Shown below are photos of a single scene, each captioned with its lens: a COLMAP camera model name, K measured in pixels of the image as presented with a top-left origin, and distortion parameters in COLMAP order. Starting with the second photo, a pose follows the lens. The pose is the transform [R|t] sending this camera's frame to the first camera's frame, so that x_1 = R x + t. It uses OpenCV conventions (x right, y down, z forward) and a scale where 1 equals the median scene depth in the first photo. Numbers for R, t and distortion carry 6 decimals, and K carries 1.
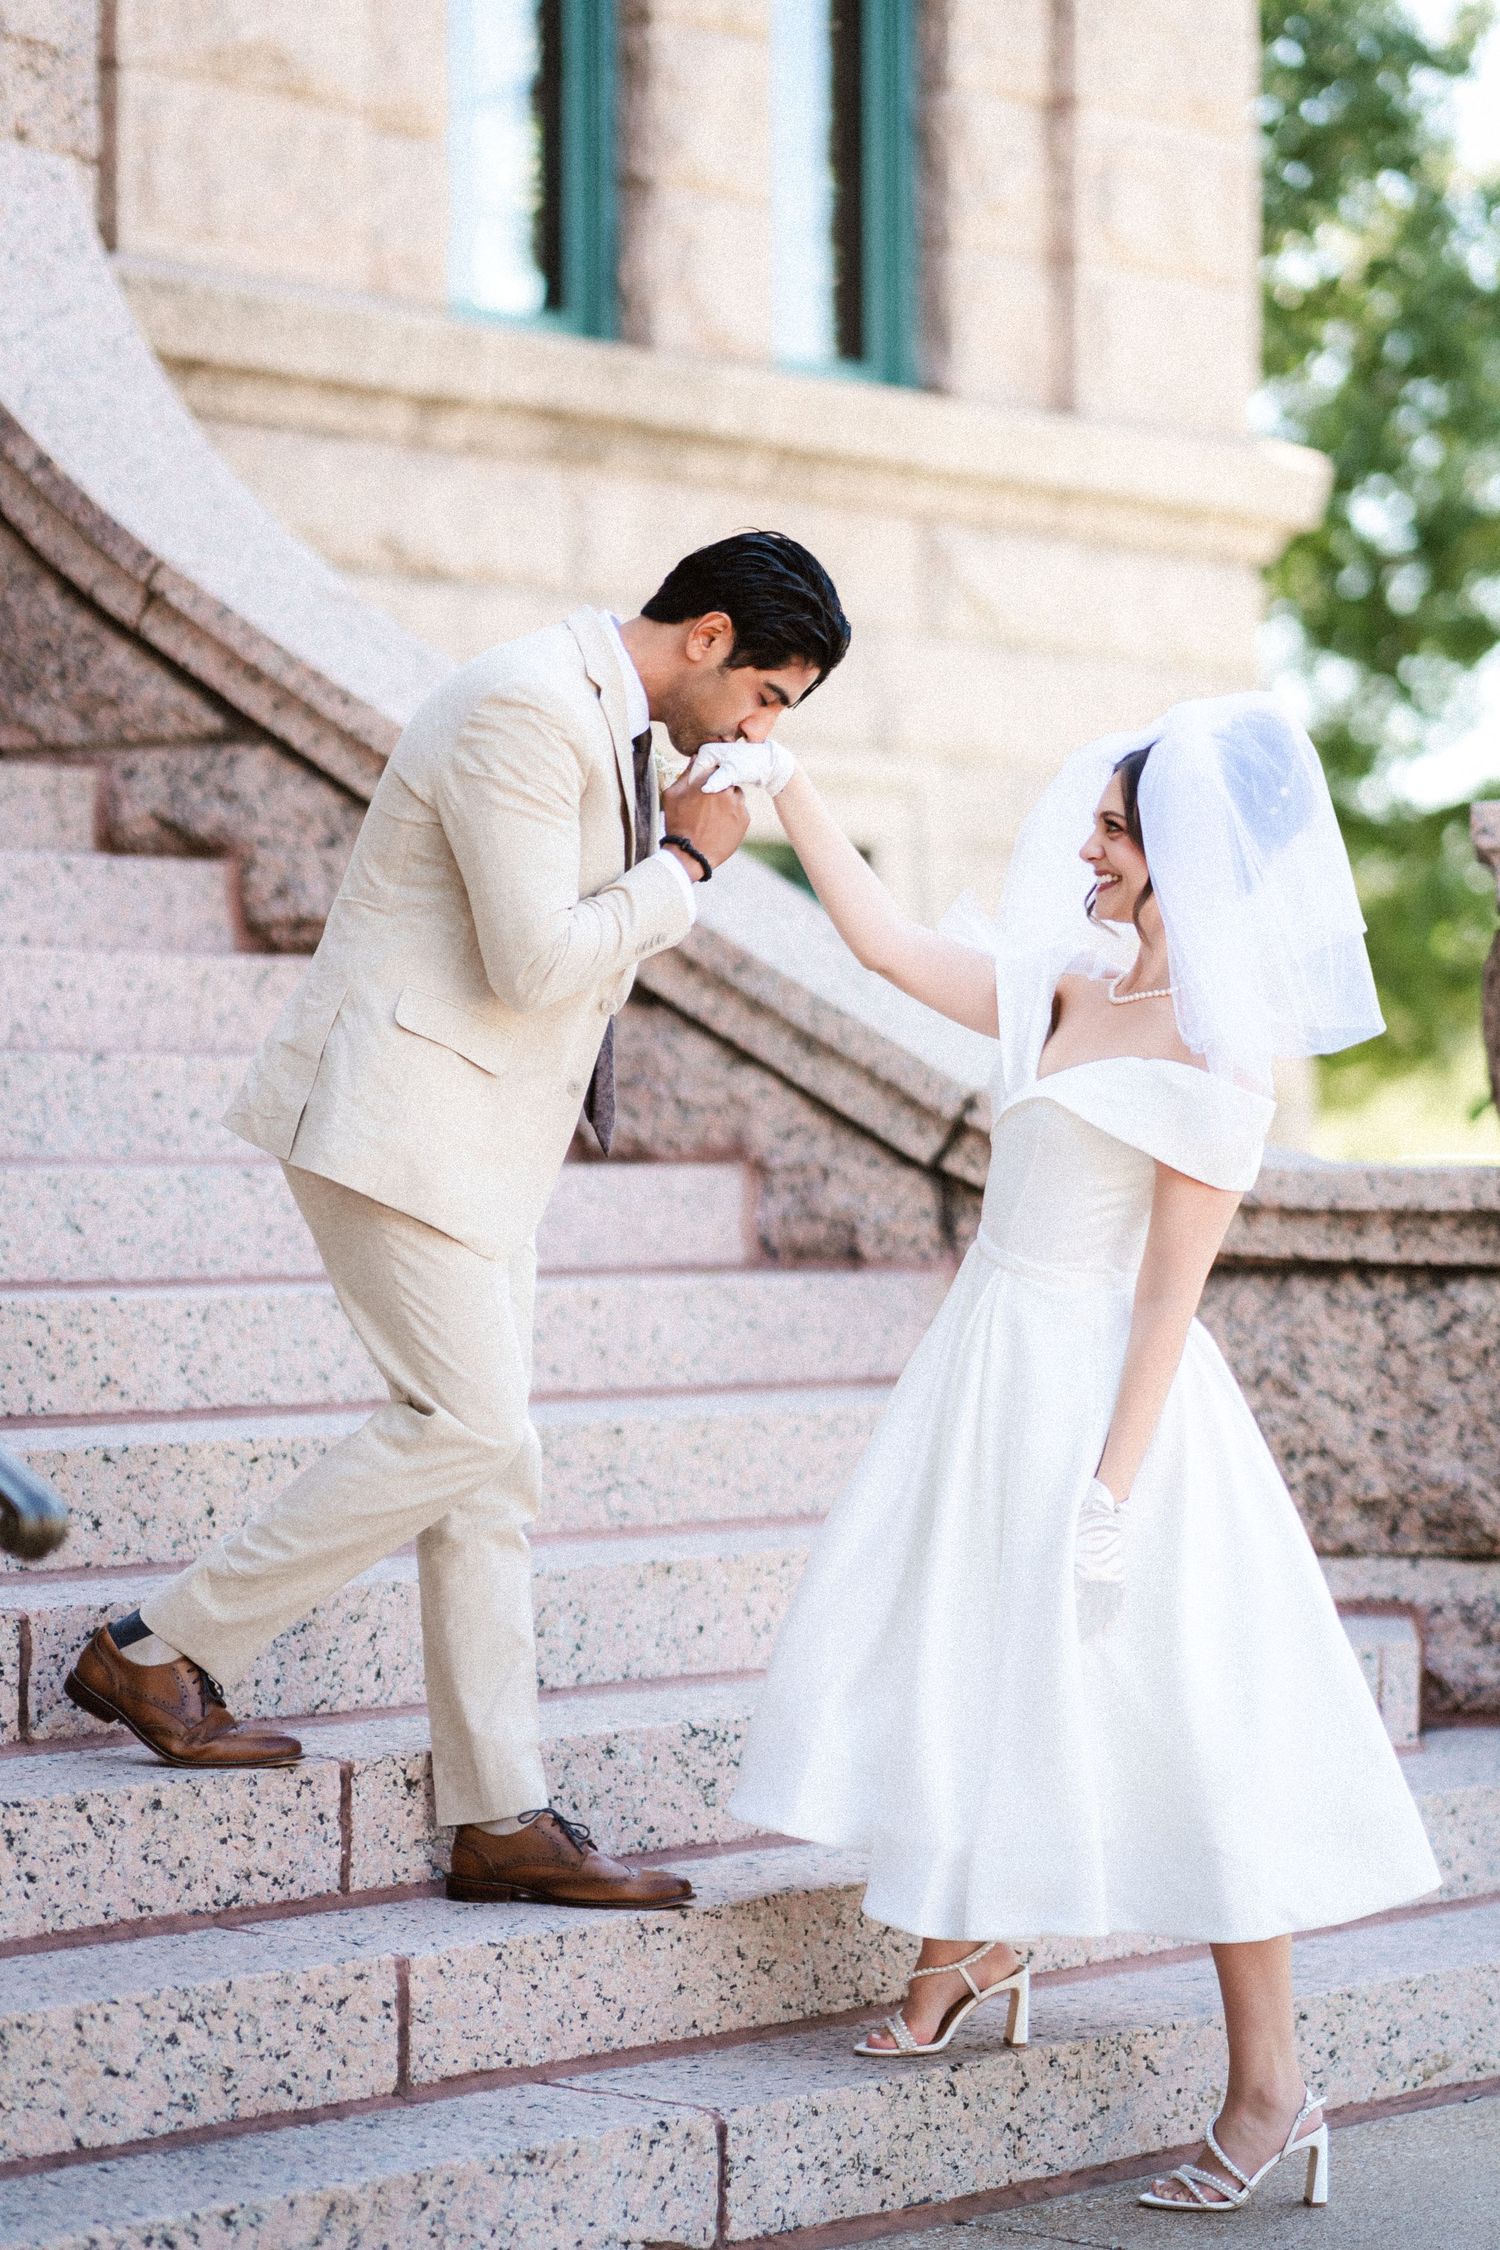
lens RADIAL K [[5404.6, 0, 781.3], [0, 5404.6, 1123.6], [0, 0, 1]] dist [-0.004684, -0.030544]
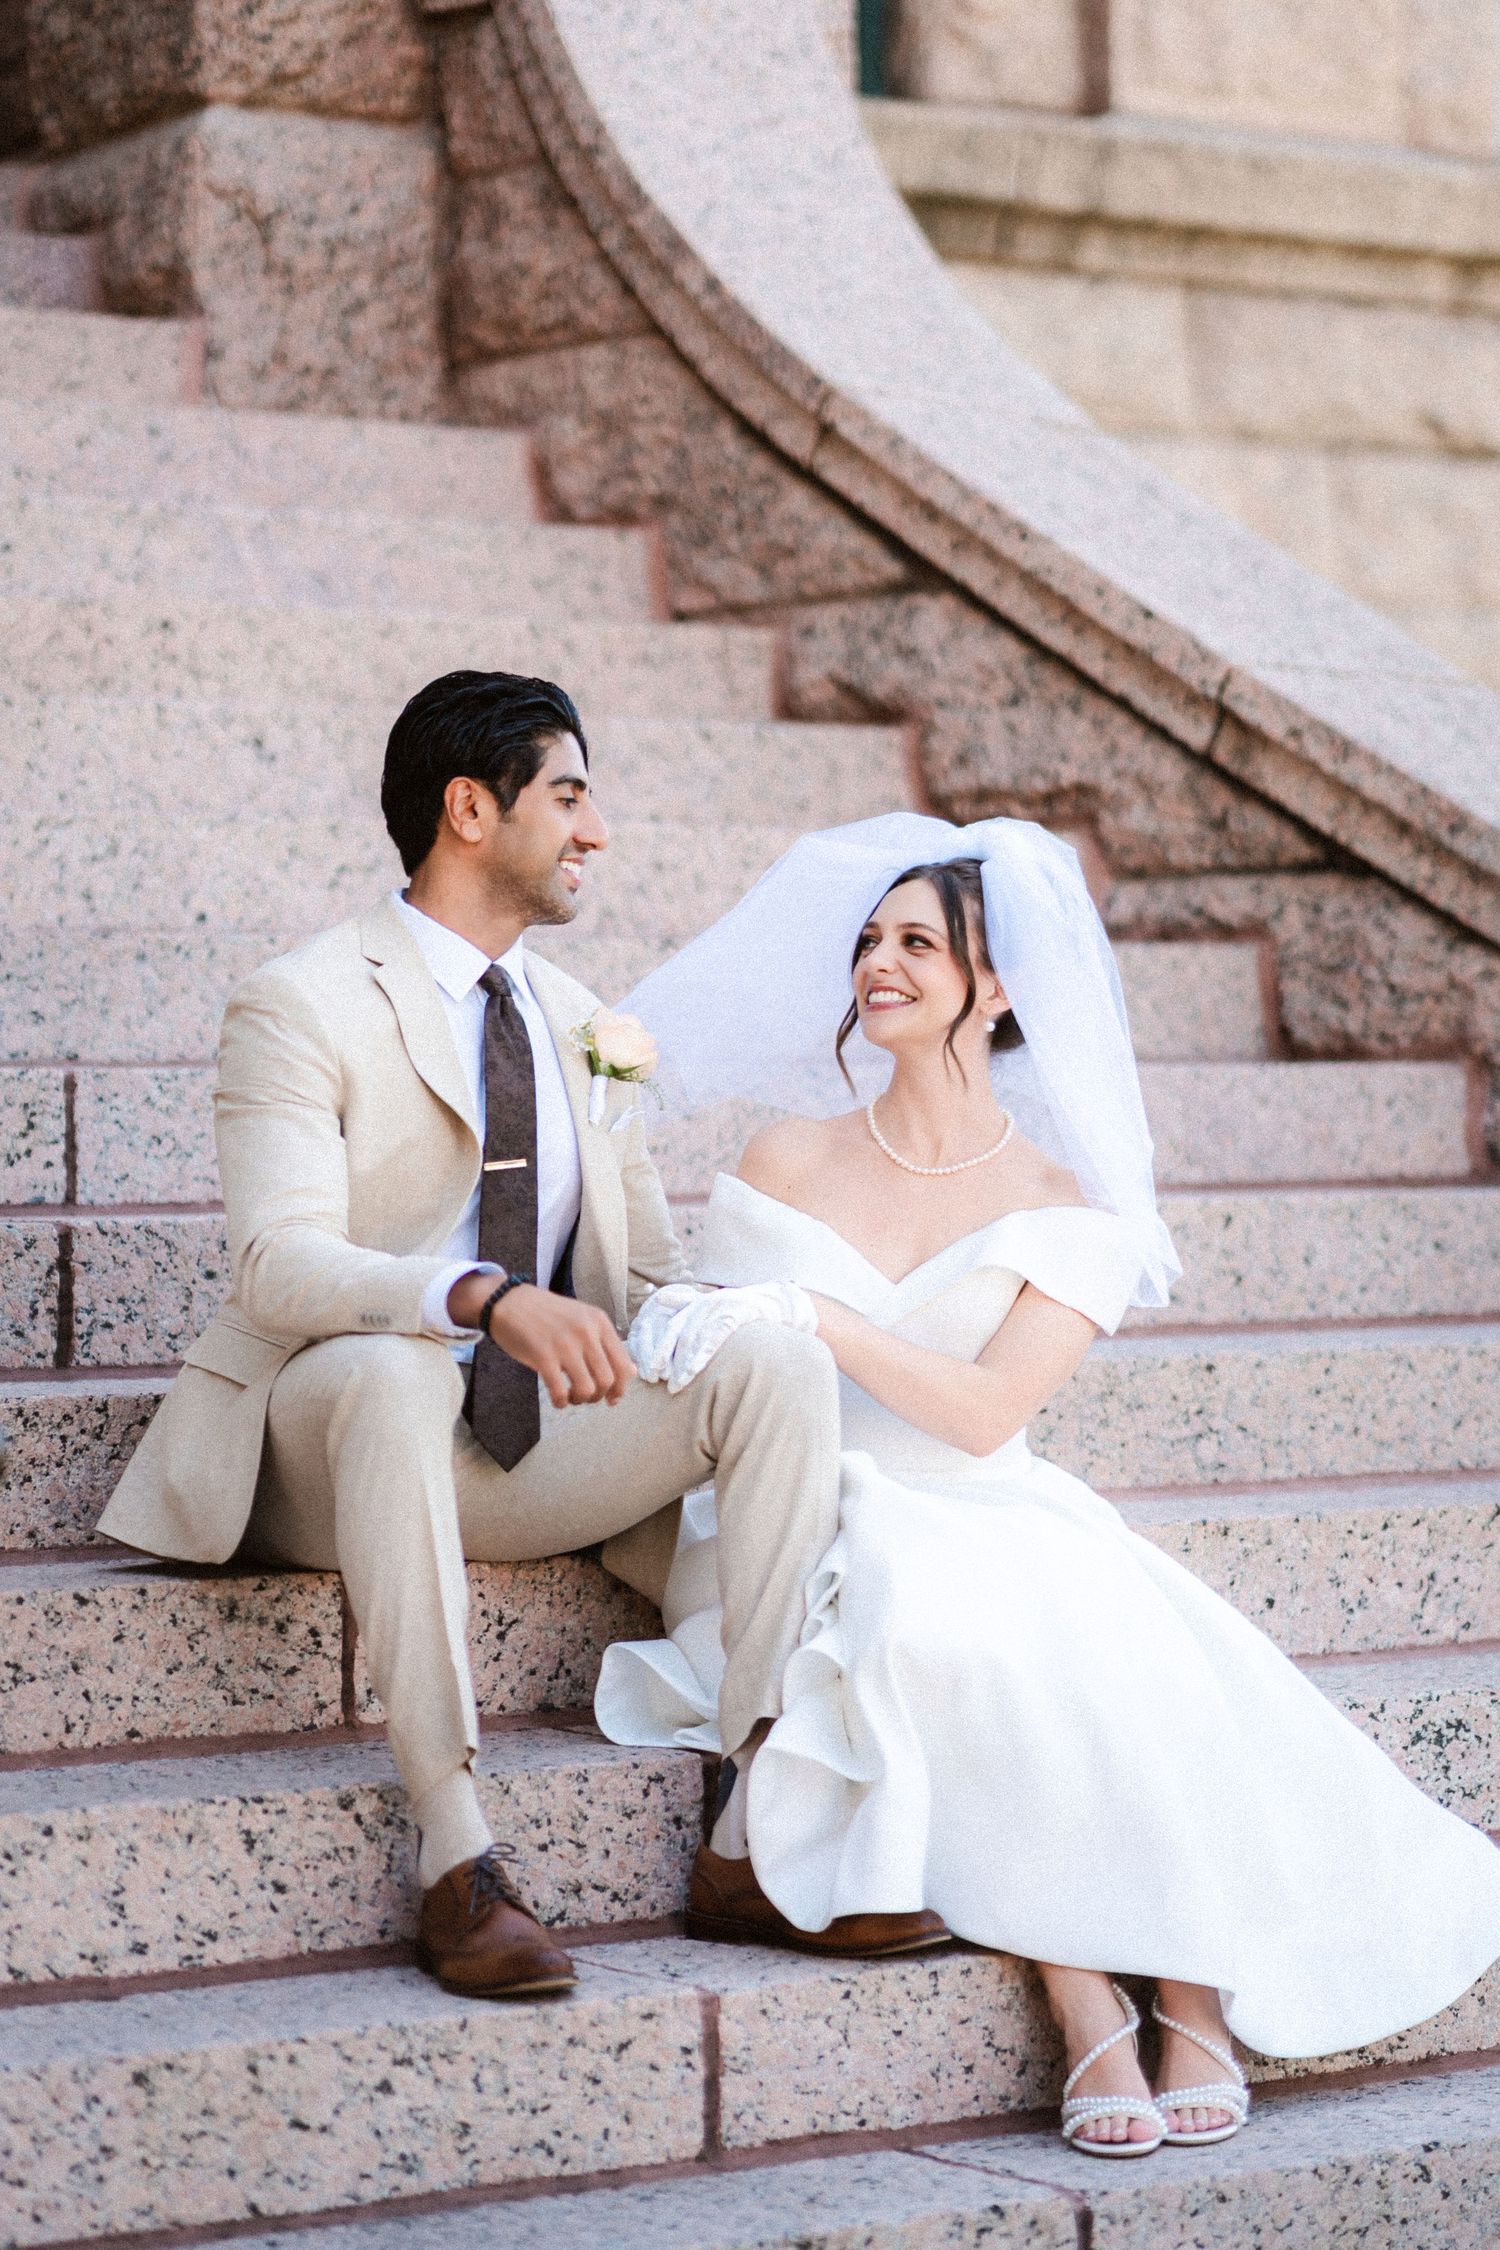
lens RADIAL K [[5574.2, 0, 750.0], [0, 5574.2, 1125.0], [0, 0, 1]] dist [0.016905, -0.151327]
pose [[0.968103, -0.012796, -0.250224, 0.109179], [0.014168, 0.999893, 0.003684, 0.013696], [0.250150, -0.007111, 0.968181, 0.130347]]
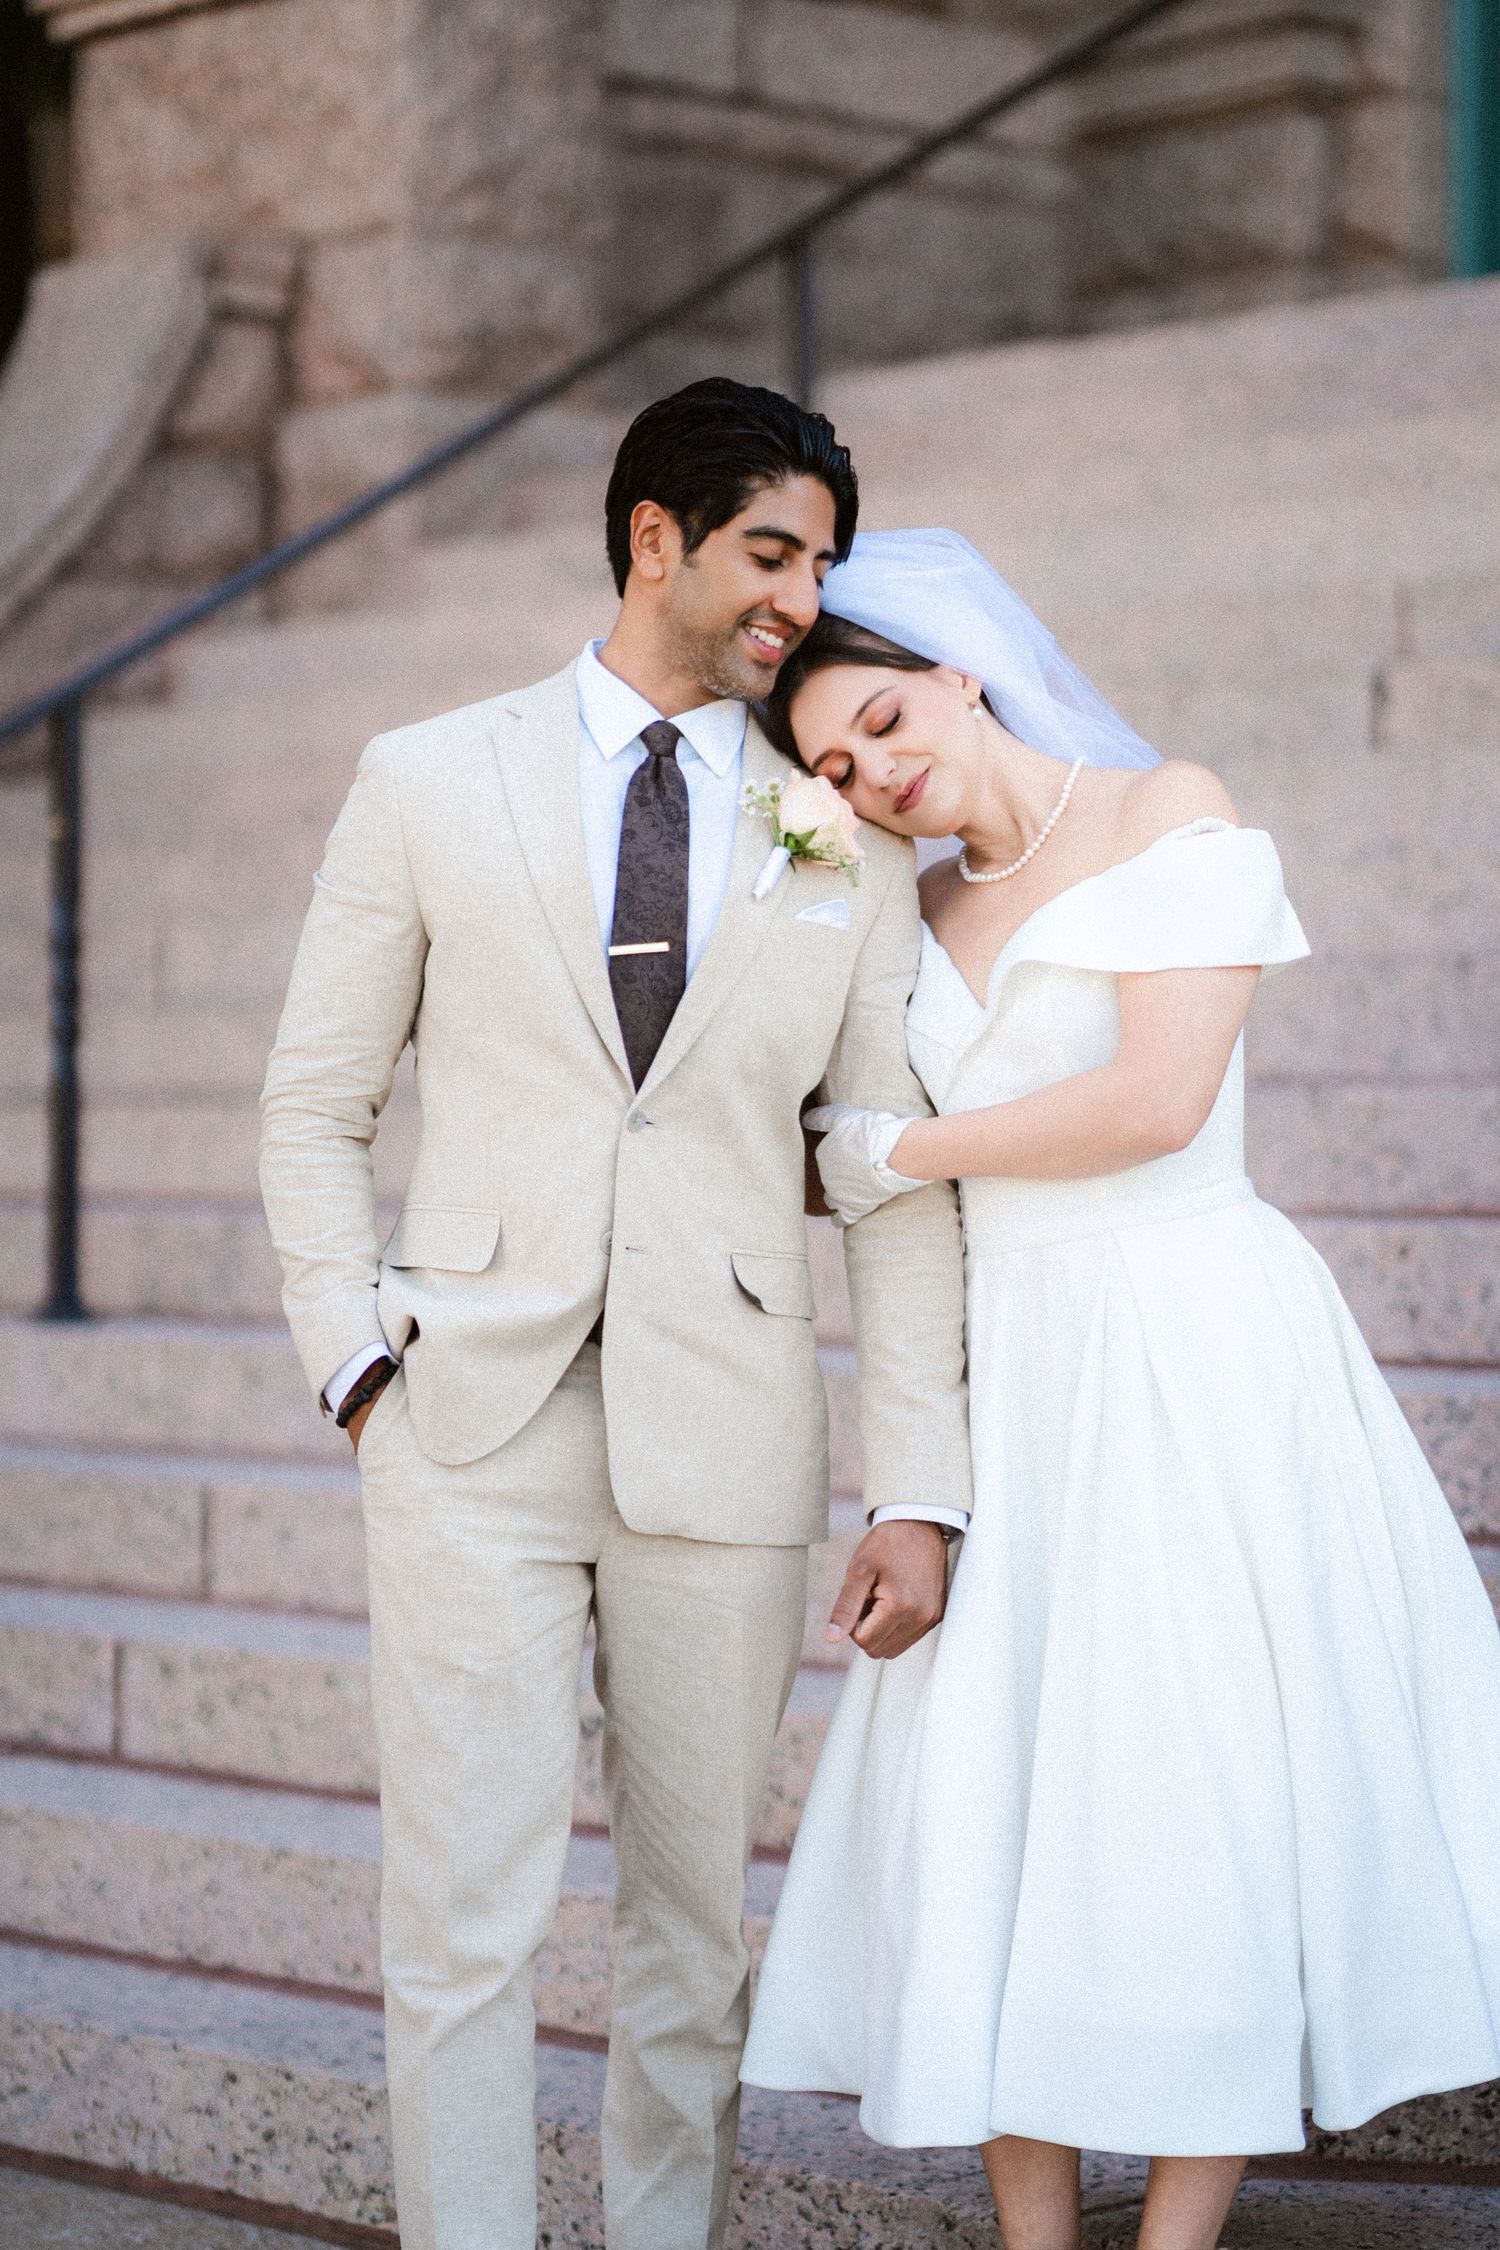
lens RADIAL K [[5543.6, 0, 751.0], [0, 5543.6, 890.5], [0, 0, 1]] dist [0.024135, -0.213839]
pose [[-0.122543, -0.039521, -0.991676, 0.795692], [0.015136, 0.999016, -0.041684, 0.011805], [0.992348, -0.020118, -0.121824, 0.978866]]
